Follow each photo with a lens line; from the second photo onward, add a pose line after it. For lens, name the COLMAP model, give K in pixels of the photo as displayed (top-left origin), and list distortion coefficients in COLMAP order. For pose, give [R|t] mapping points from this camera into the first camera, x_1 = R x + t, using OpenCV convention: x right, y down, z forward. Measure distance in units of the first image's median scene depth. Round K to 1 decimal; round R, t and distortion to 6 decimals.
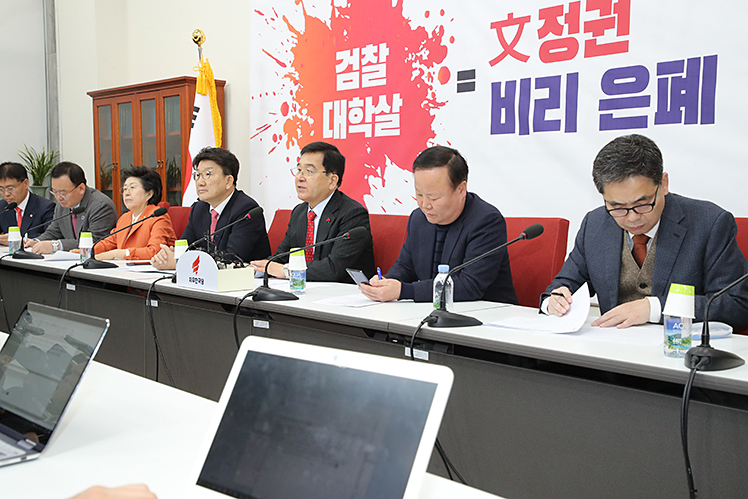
lens RADIAL K [[869.6, 0, 386.5], [0, 869.6, 258.4], [0, 0, 1]] dist [0.145969, 0.033153]
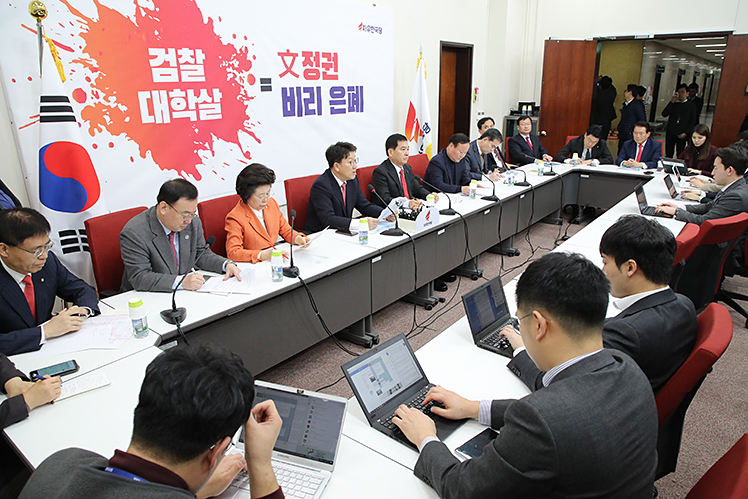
lens RADIAL K [[500.8, 0, 374.0], [0, 500.8, 249.5], [0, 0, 1]] dist [-0.023443, 0.003728]
pose [[-0.146901, -0.321073, 0.935592, -0.842598], [0.081459, 0.938714, 0.334935, -0.189698], [-0.985791, 0.125415, -0.111744, 0.853769]]
